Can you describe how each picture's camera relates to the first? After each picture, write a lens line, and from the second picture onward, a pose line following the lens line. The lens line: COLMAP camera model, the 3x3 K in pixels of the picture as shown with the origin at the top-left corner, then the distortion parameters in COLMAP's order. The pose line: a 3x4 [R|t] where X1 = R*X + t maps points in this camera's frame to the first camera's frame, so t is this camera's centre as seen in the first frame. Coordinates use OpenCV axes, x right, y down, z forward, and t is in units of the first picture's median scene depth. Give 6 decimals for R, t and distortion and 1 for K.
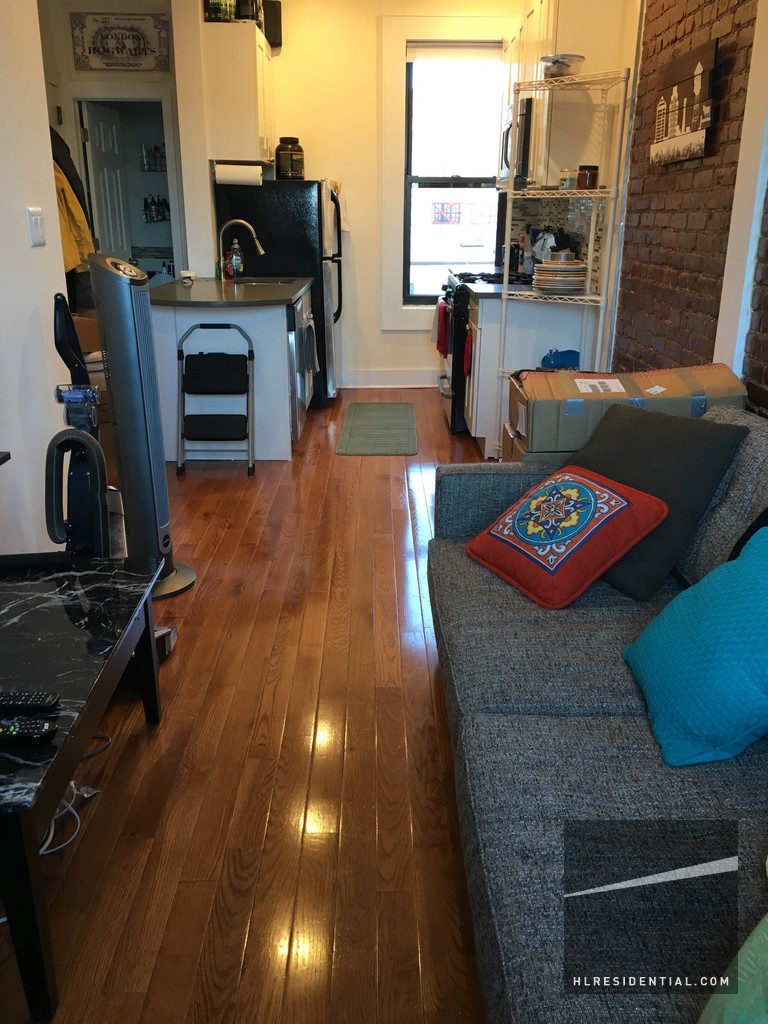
lens RADIAL K [[870.8, 0, 383.1], [0, 870.8, 506.7], [0, 0, 1]] dist [0.094780, -0.129378]
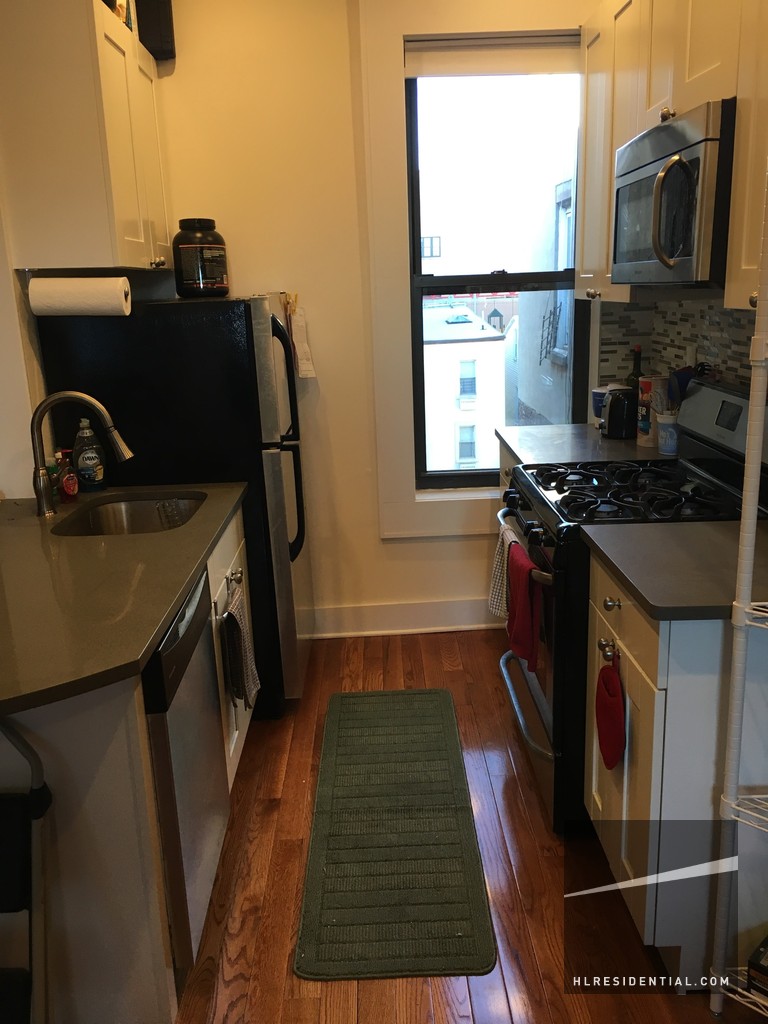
lens RADIAL K [[870.8, 0, 383.1], [0, 870.8, 506.7], [0, 0, 1]] dist [0.094780, -0.129378]
pose [[0.998814, -0.047371, 0.011215, -0.006240], [0.048094, 0.995882, -0.076852, -0.198632], [-0.007528, 0.077300, 0.996979, 0.481158]]
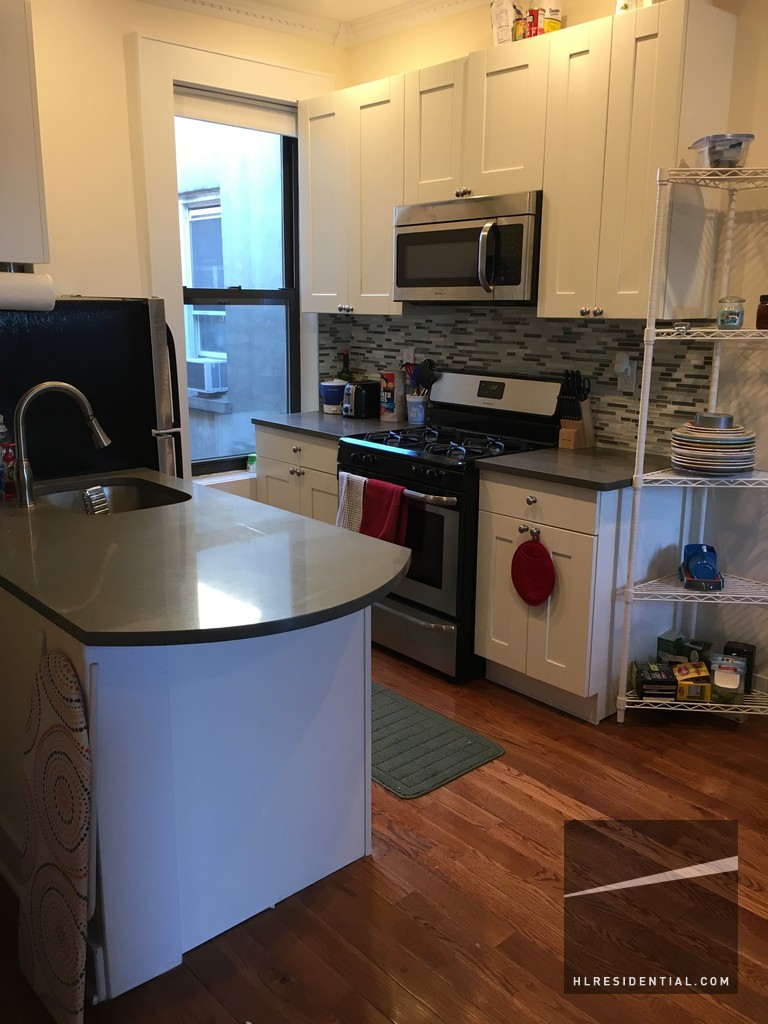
lens RADIAL K [[870.8, 0, 383.1], [0, 870.8, 506.7], [0, 0, 1]] dist [0.094780, -0.129378]
pose [[0.743203, -0.158147, 0.650106, -0.320491], [0.215472, 0.976470, -0.008788, -0.194236], [-0.633420, 0.146611, 0.759792, 0.472927]]
